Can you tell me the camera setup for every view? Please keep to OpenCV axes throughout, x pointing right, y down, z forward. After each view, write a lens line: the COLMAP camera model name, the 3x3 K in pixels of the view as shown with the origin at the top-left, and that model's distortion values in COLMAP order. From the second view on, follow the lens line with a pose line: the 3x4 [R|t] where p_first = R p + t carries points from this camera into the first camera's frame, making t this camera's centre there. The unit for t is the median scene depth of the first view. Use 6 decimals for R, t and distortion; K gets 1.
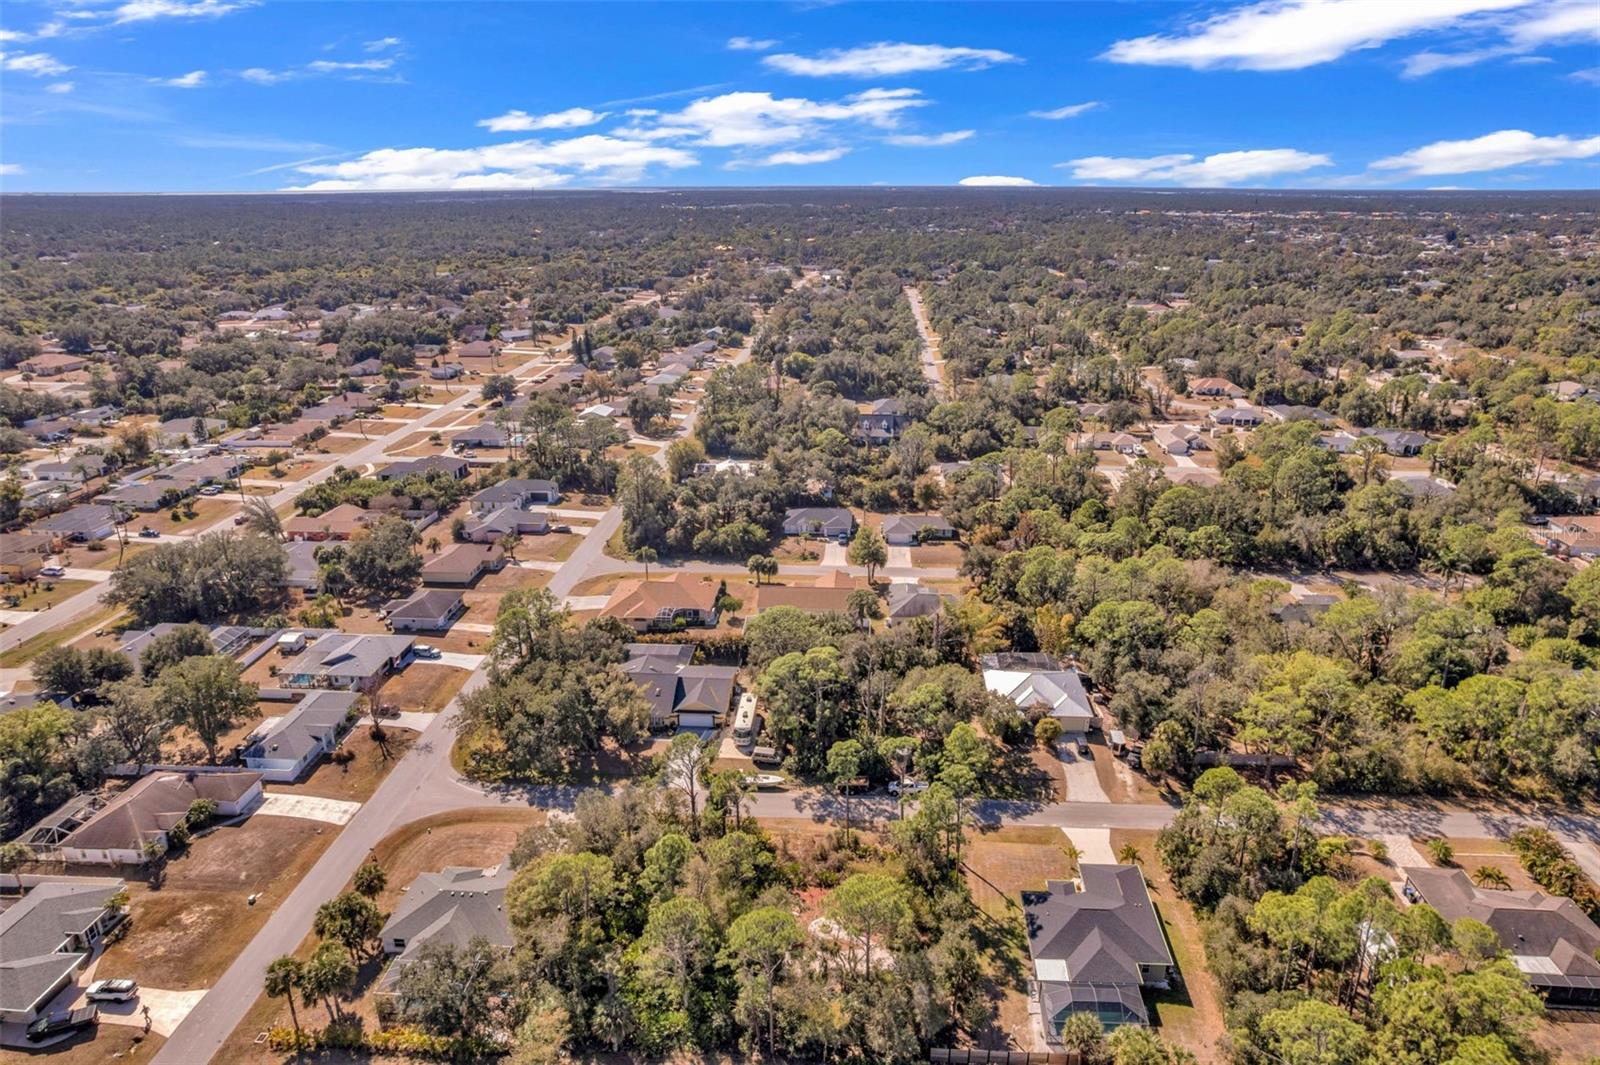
lens RADIAL K [[1028.4, 0, 811.0], [0, 1028.4, 537.0], [0, 0, 1]] dist [-0.070638, 0.060511]
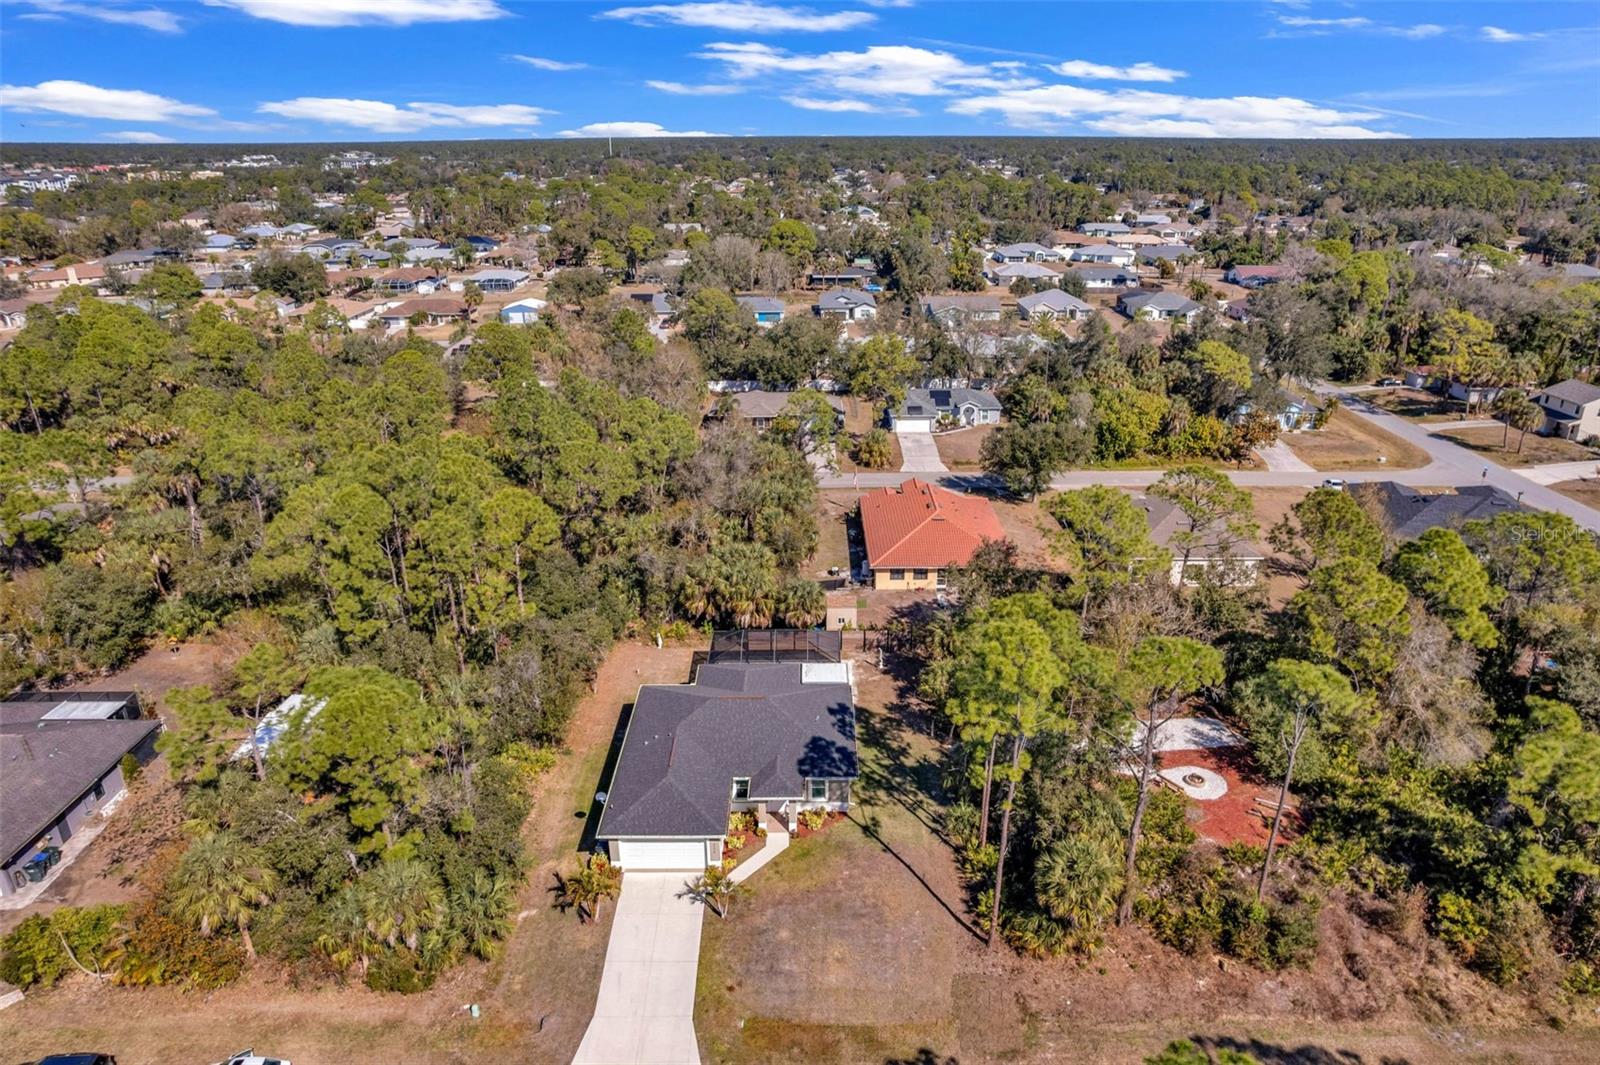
lens RADIAL K [[1028.4, 0, 811.0], [0, 1028.4, 537.0], [0, 0, 1]] dist [-0.070638, 0.060511]
pose [[-0.996564, 0.036220, -0.074484, 0.194362], [-0.021773, 0.753118, 0.657525, -0.063700], [0.079911, 0.656887, -0.749742, 0.966239]]
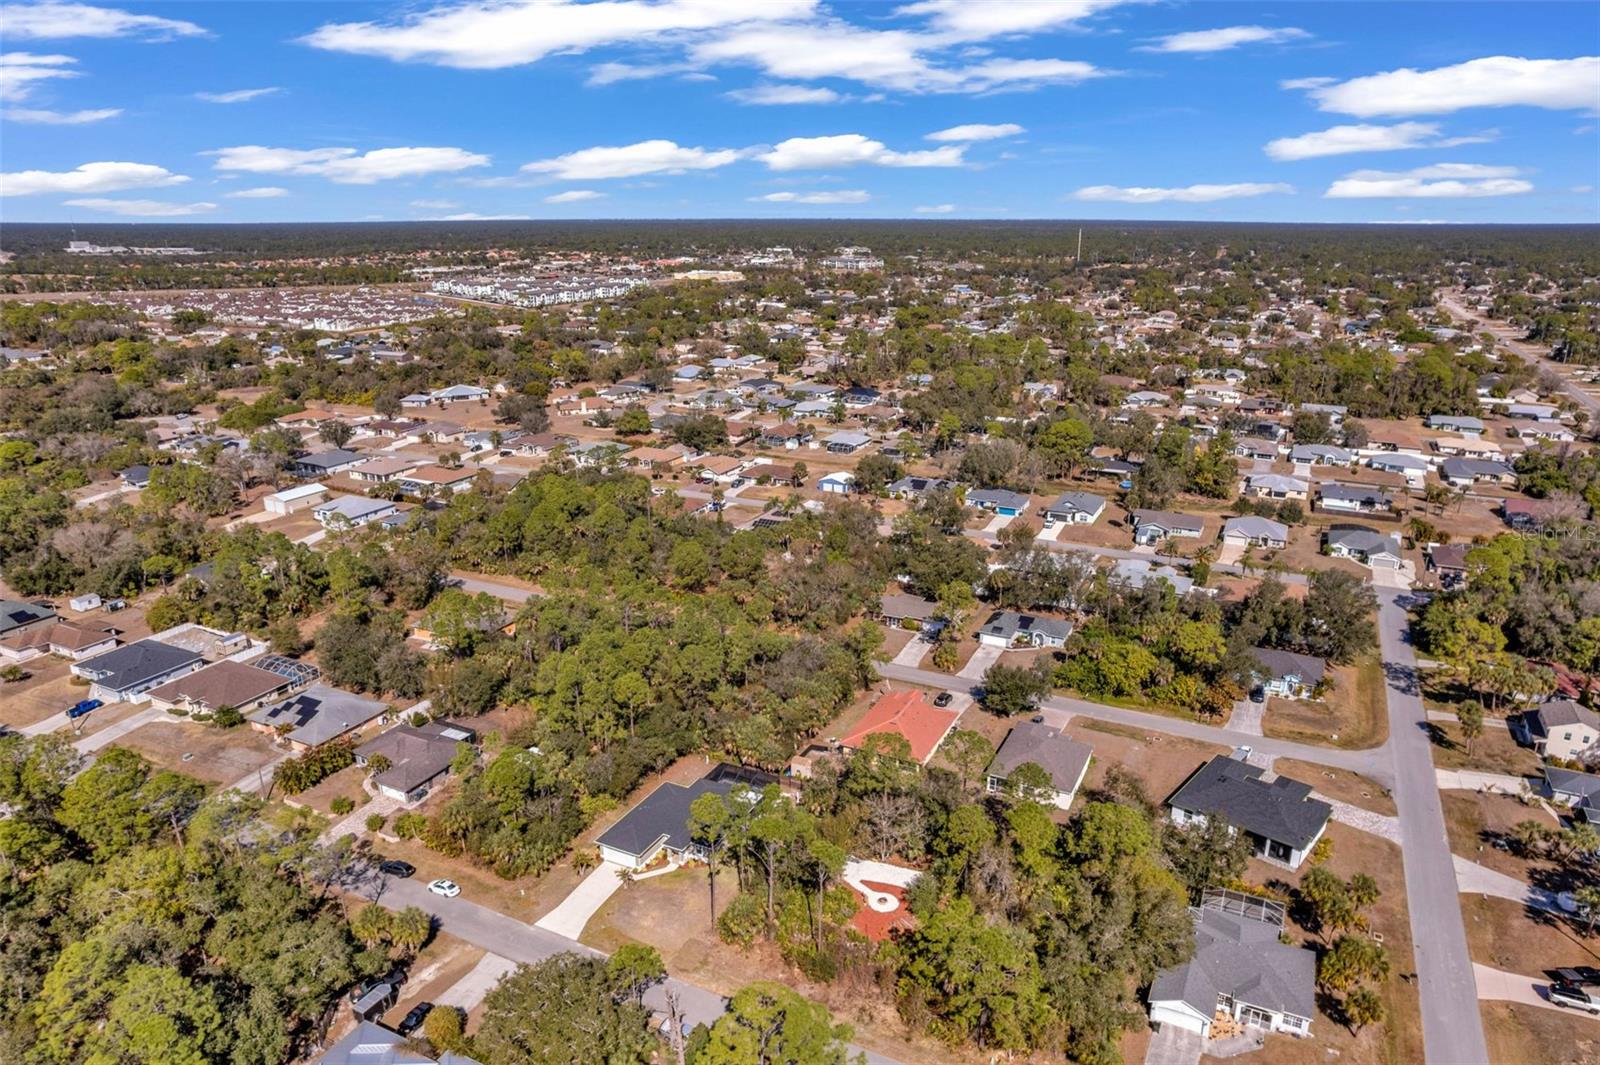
lens RADIAL K [[1028.4, 0, 811.0], [0, 1028.4, 537.0], [0, 0, 1]] dist [-0.070638, 0.060511]
pose [[-0.928512, -0.108222, 0.355181, -0.187378], [0.128020, 0.804616, 0.579831, -0.411466], [-0.348535, 0.583850, -0.733241, 1.167054]]
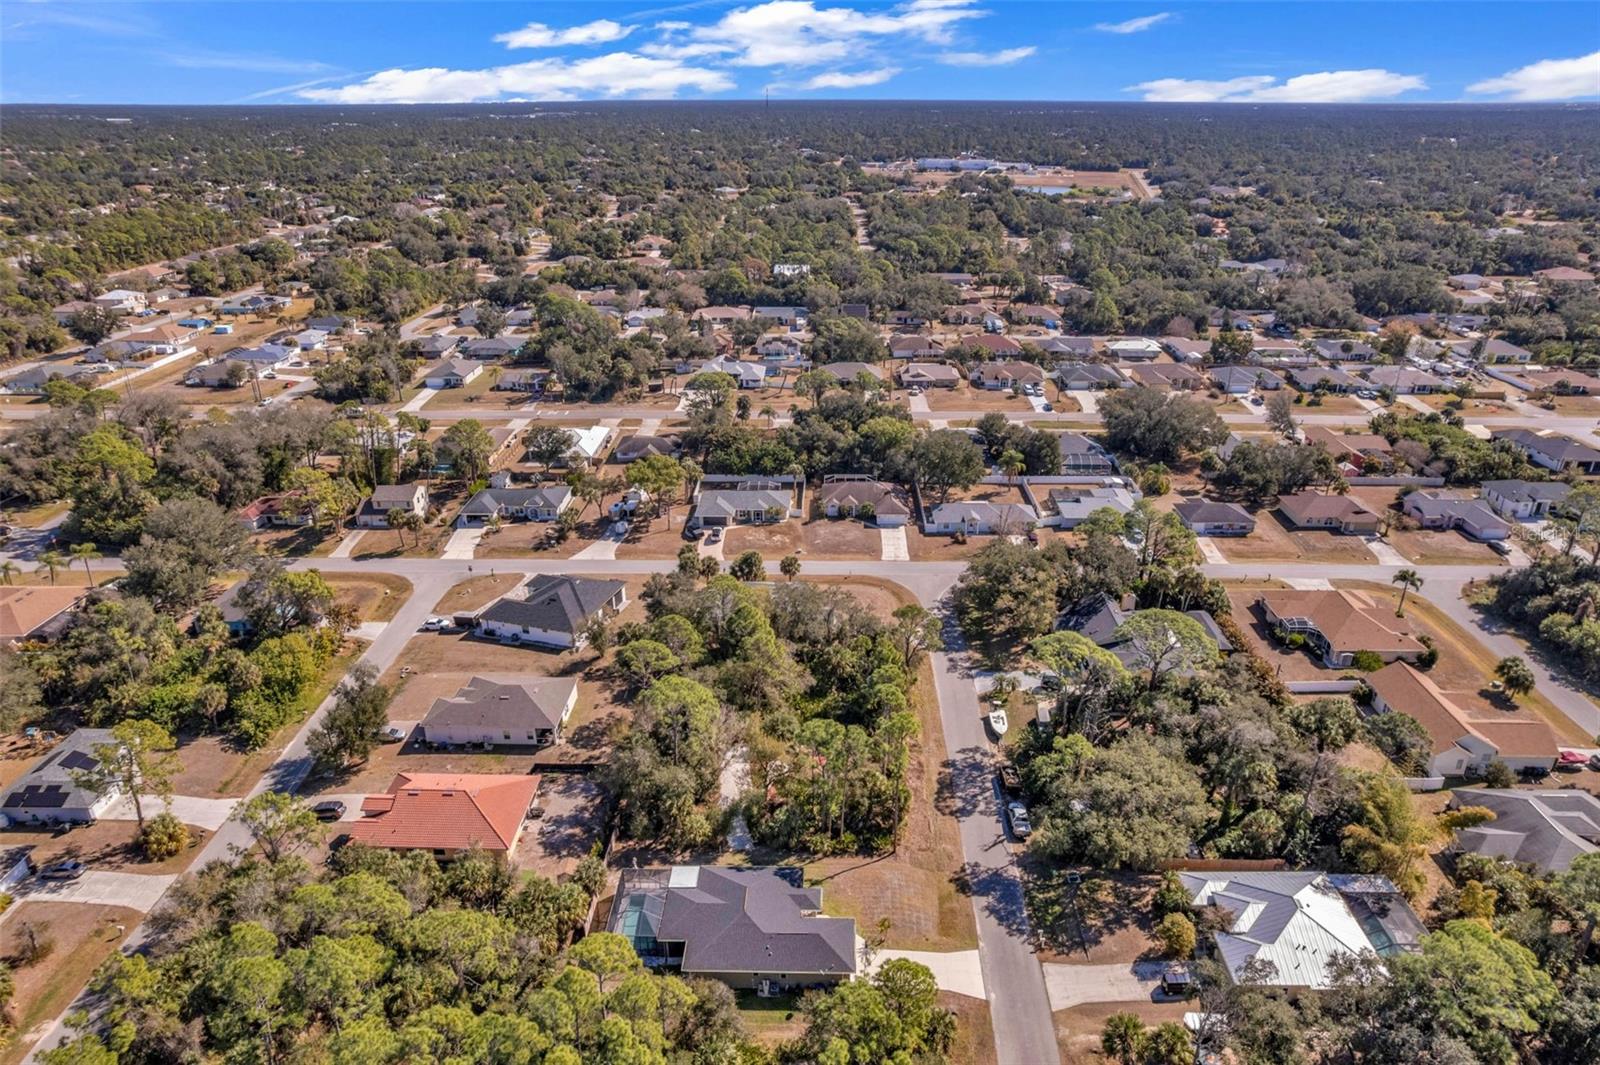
lens RADIAL K [[1015.8, 0, 803.7], [0, 1015.8, 548.2], [0, 0, 1]] dist [-0.066775, 0.054033]
pose [[0.052231, 0.415034, -0.908305, 0.683112], [-0.330241, 0.865553, 0.376509, -0.188843], [0.942450, 0.280294, 0.182270, 0.553201]]
